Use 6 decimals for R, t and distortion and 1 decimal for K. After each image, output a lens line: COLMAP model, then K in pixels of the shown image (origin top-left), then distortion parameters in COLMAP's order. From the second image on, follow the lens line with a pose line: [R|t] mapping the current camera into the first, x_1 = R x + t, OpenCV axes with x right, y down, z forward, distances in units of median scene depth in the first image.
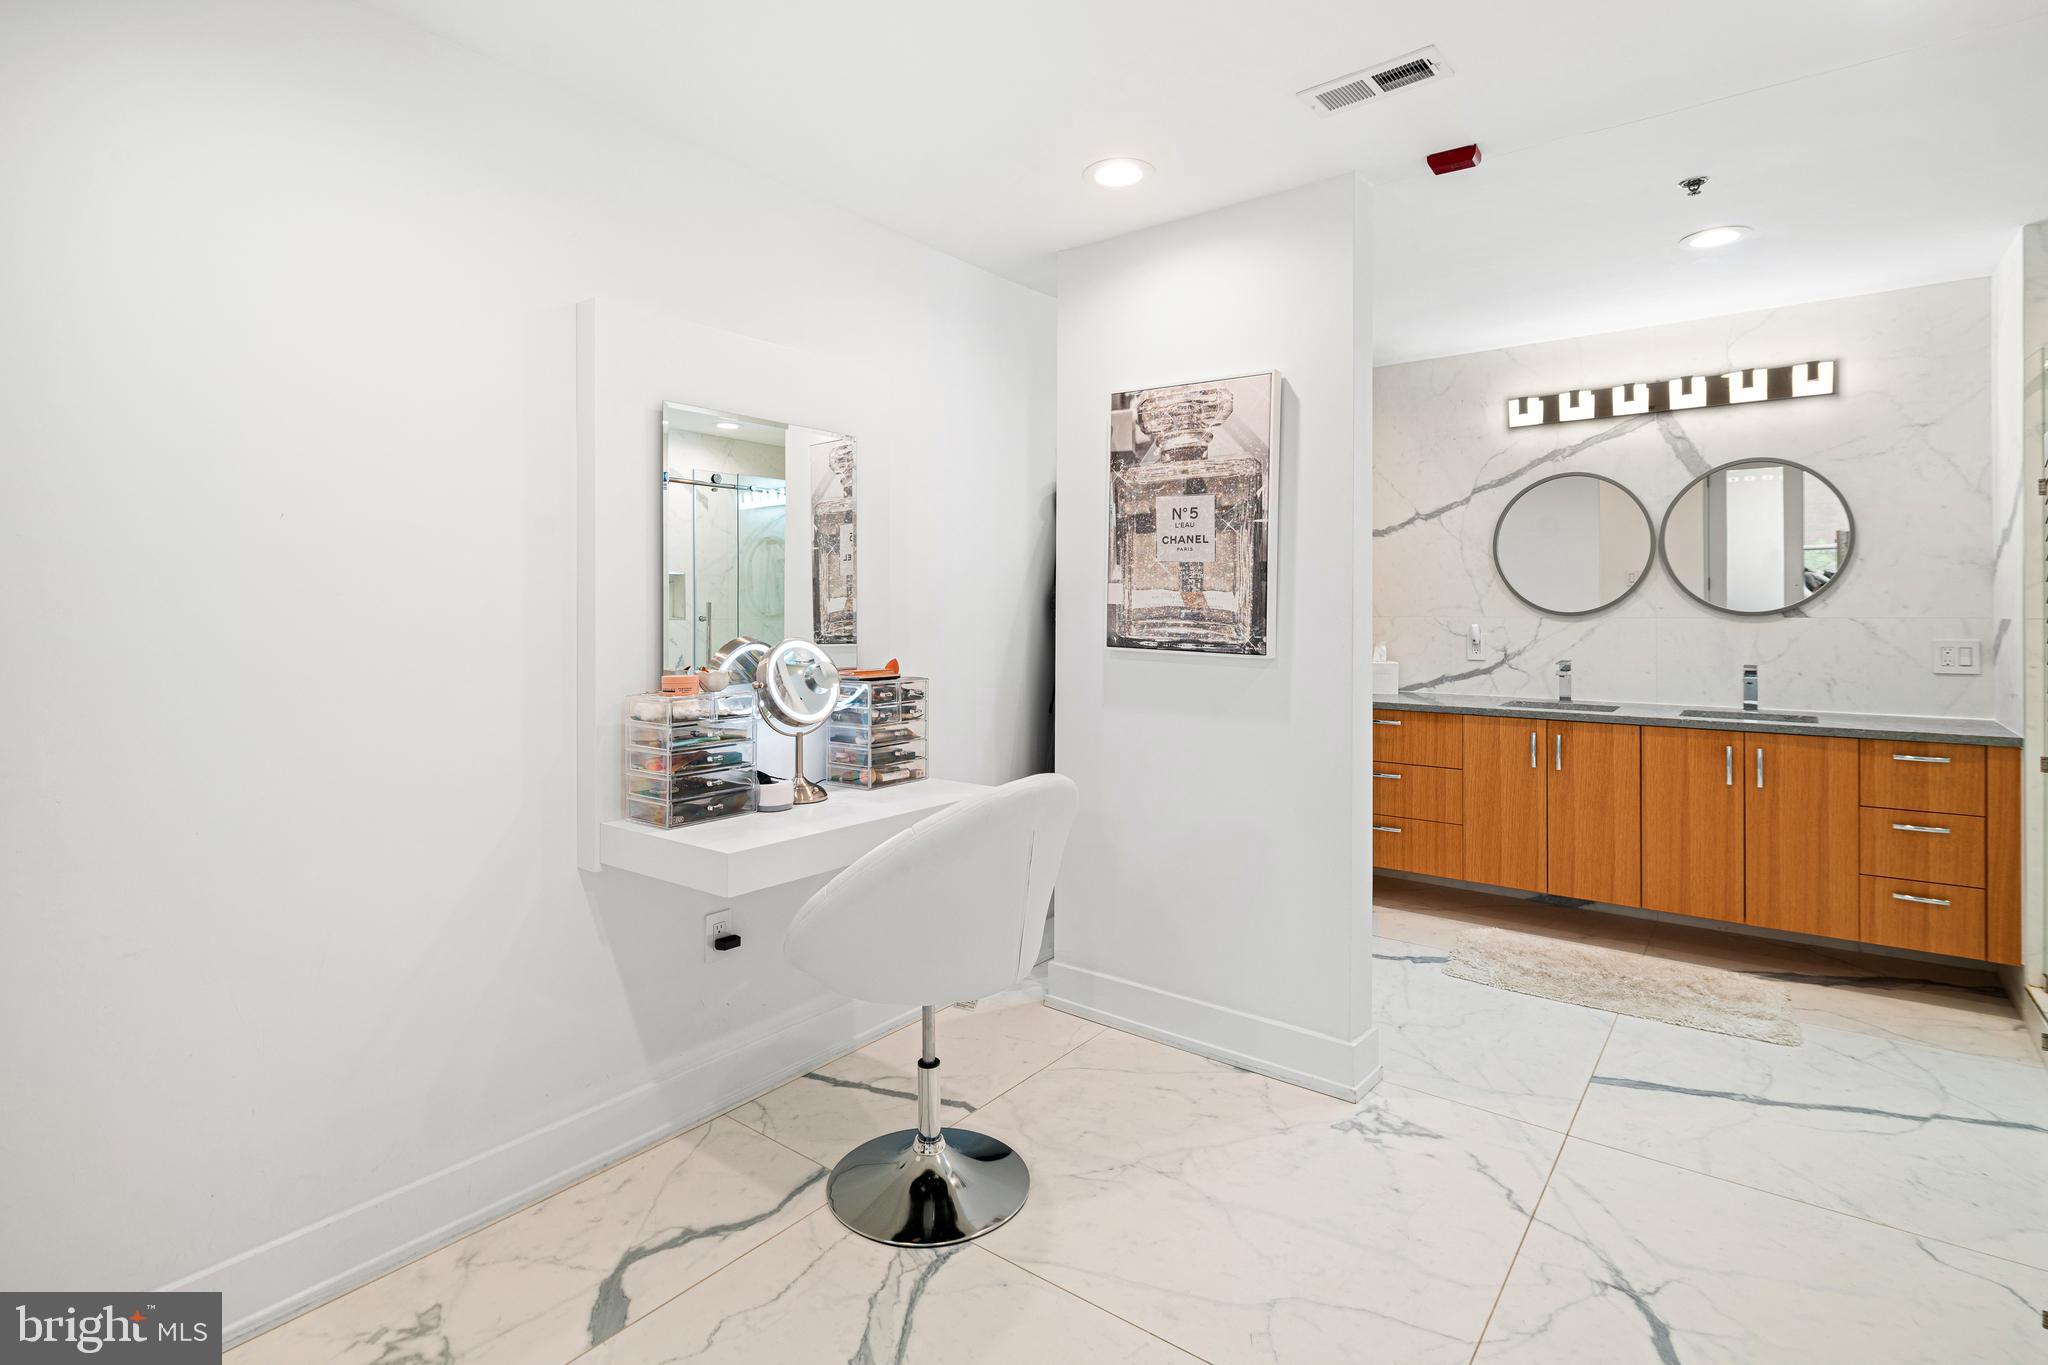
lens RADIAL K [[1000.5, 0, 978.9], [0, 1000.5, 602.5], [0, 0, 1]] dist [0.000253, -0.000555]
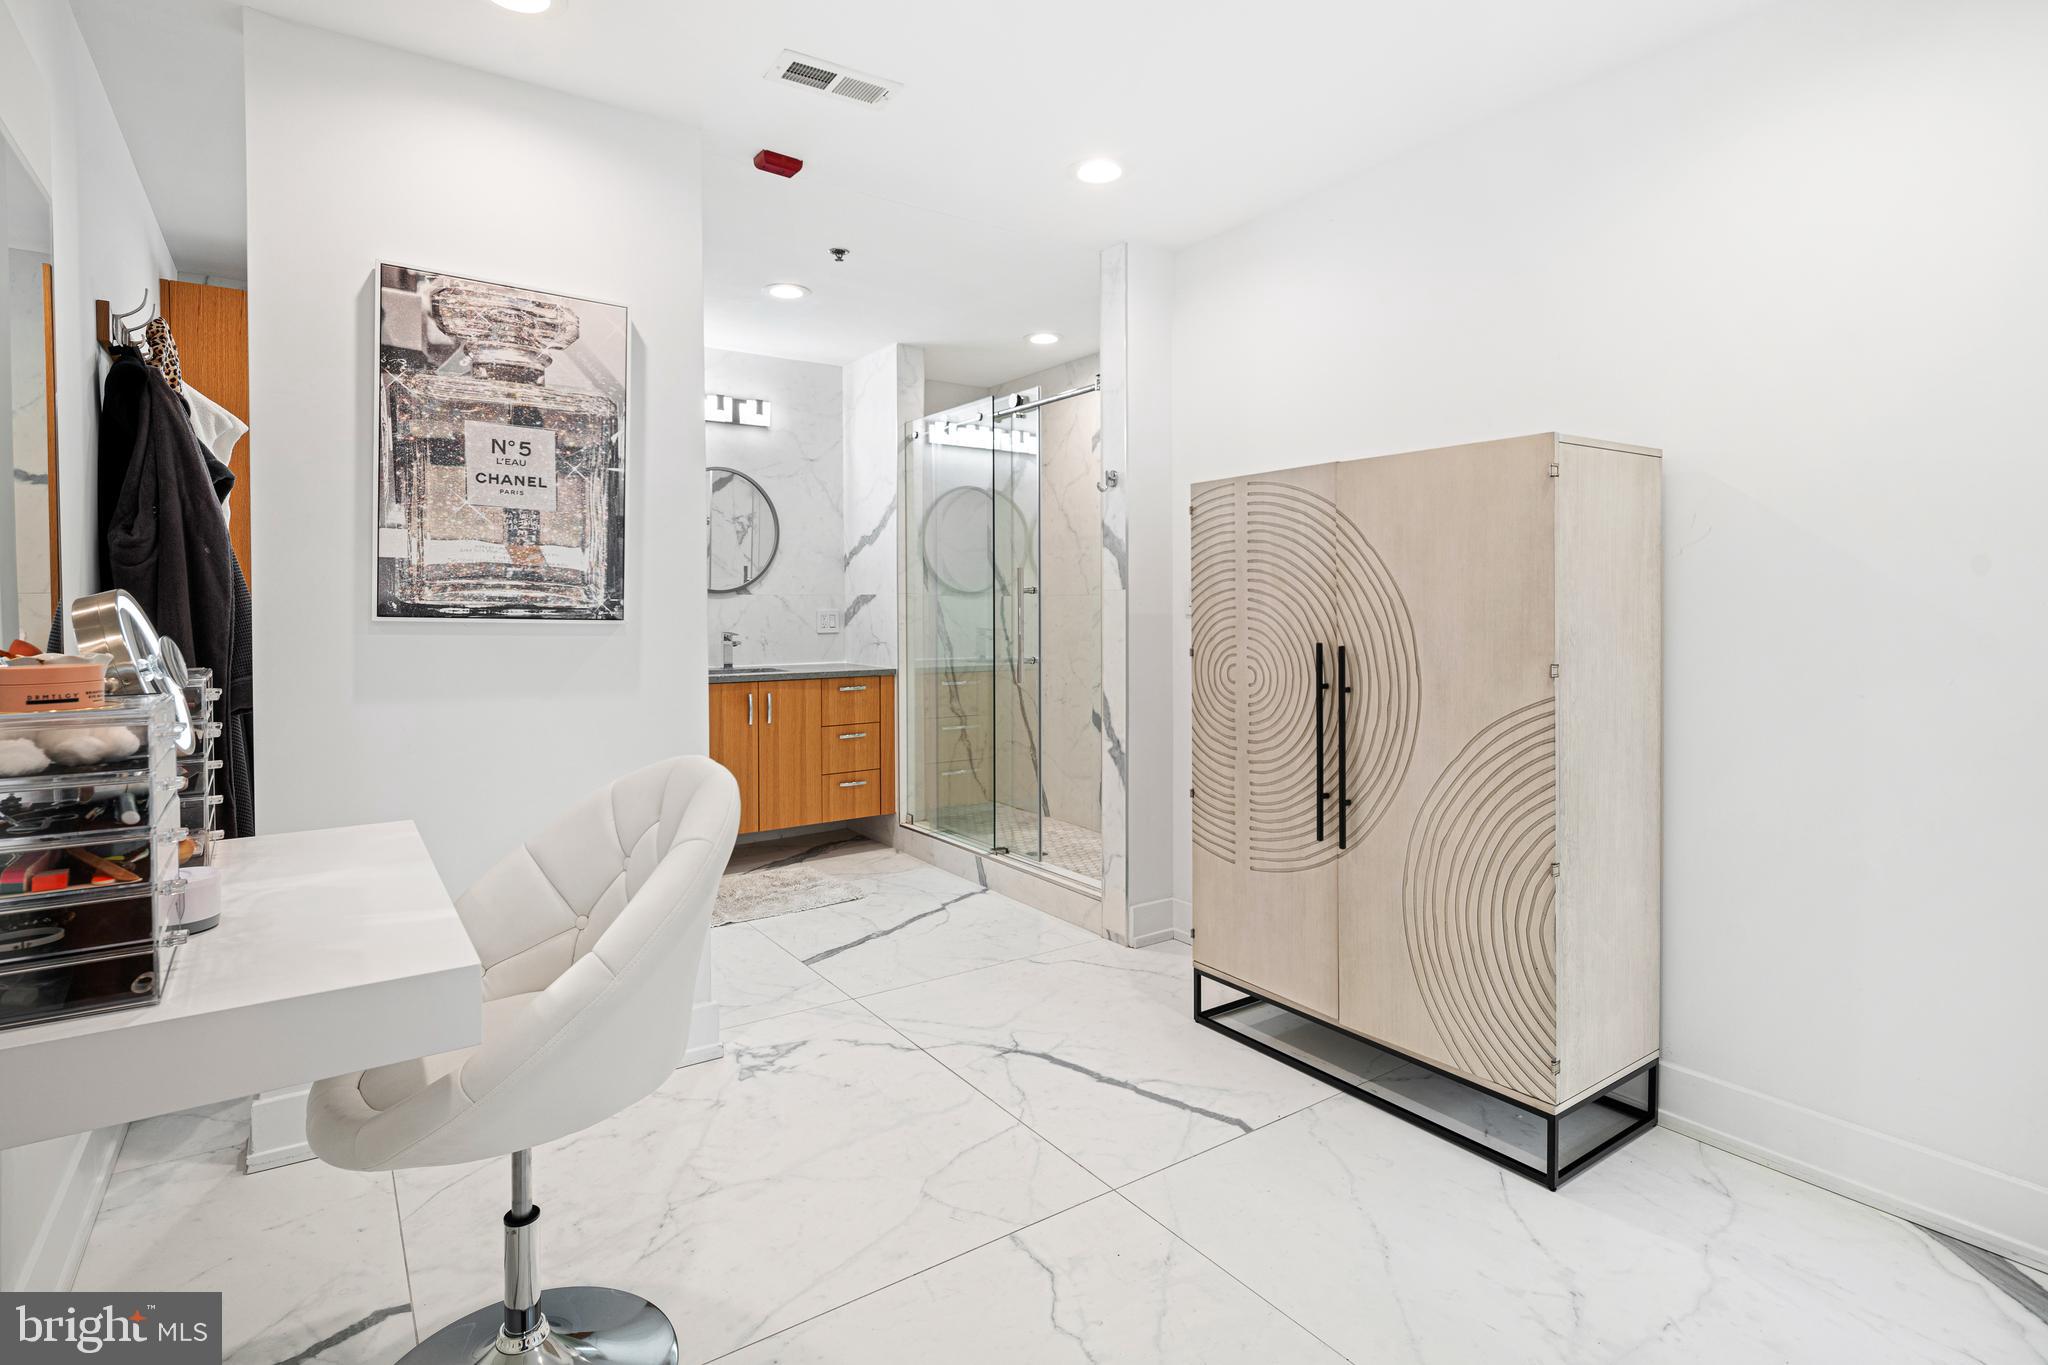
lens RADIAL K [[1018.9, 0, 1026.5], [0, 1018.9, 622.2], [0, 0, 1]] dist [-0.000639, -0.000117]
pose [[0.278896, -0.014734, 0.960208, -0.467181], [-0.006049, 0.999835, 0.017100, 0.034806], [-0.960302, -0.010578, 0.278761, 0.372478]]
